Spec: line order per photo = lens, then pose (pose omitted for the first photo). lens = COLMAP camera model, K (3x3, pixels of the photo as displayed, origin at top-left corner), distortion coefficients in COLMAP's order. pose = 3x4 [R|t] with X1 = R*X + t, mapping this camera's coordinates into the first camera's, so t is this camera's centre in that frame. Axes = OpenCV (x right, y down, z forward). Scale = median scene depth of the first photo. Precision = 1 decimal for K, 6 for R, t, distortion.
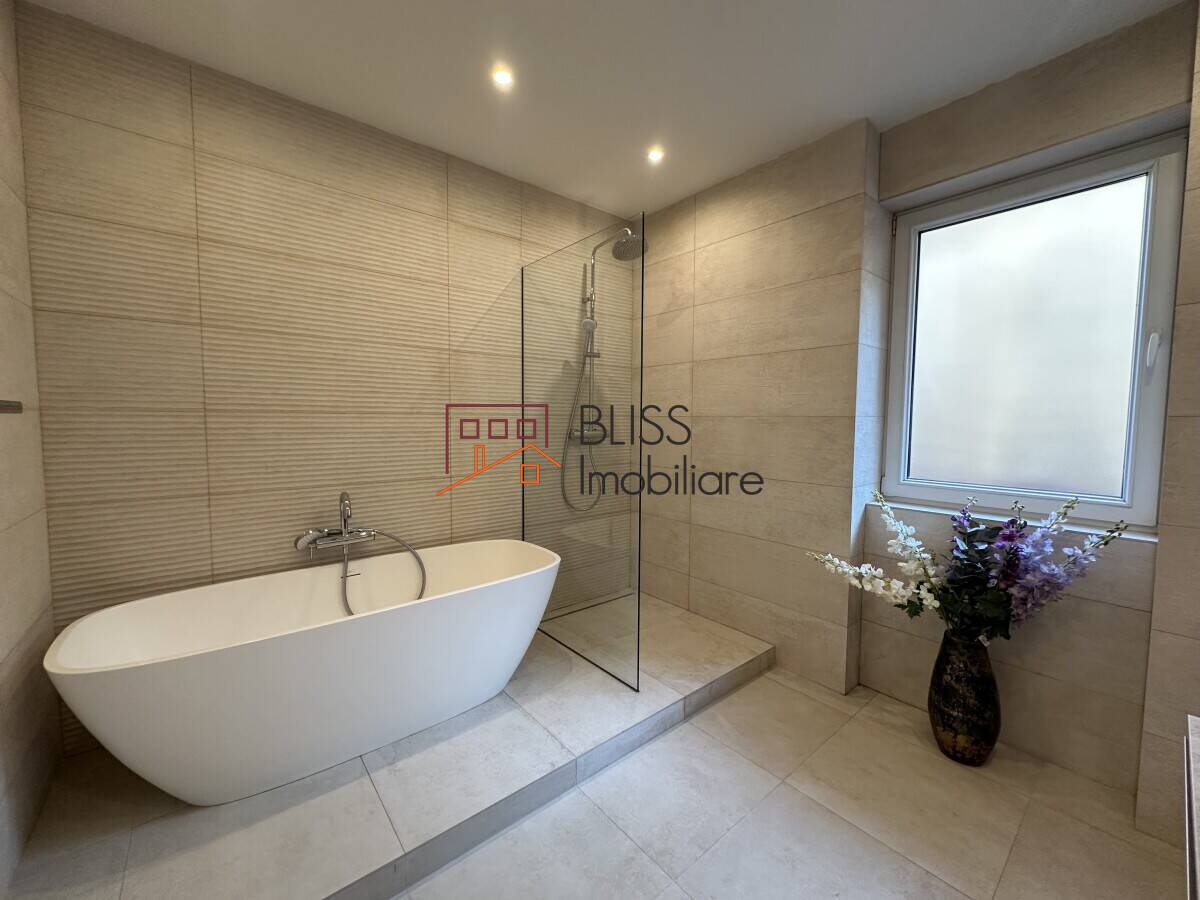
lens RADIAL K [[478.3, 0, 601.0], [0, 478.3, 447.9], [0, 0, 1]] dist [0.002423, -0.000230]
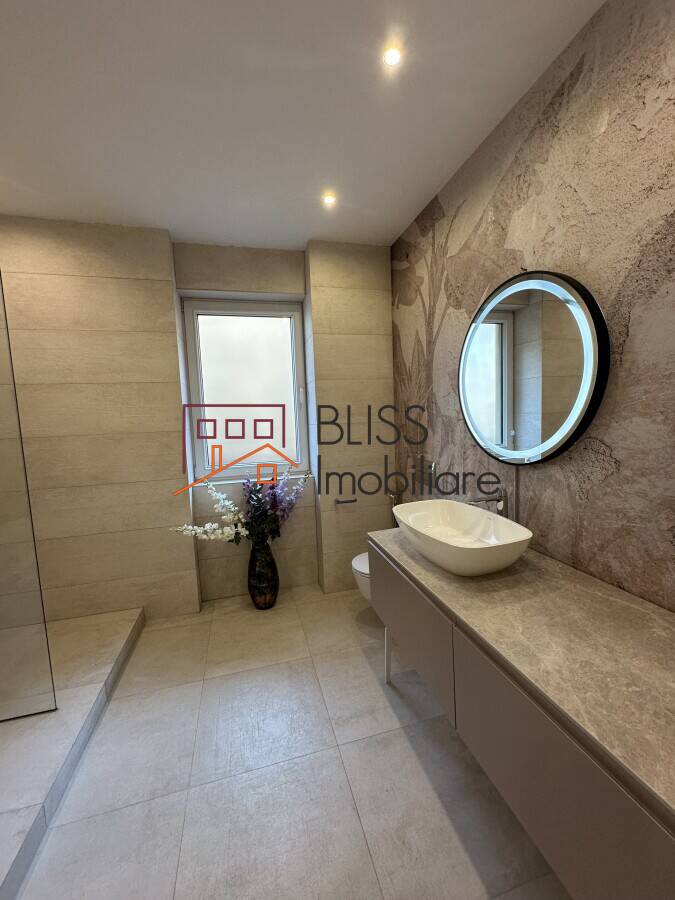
lens RADIAL K [[358.7, 0, 336.8], [0, 358.7, 449.8], [0, 0, 1]] dist [0.002423, -0.000230]
pose [[0.420372, -0.113187, 0.900264, -0.310966], [0.096242, 0.992154, 0.079801, -0.053669], [-0.902233, 0.053097, 0.427967, 0.091717]]
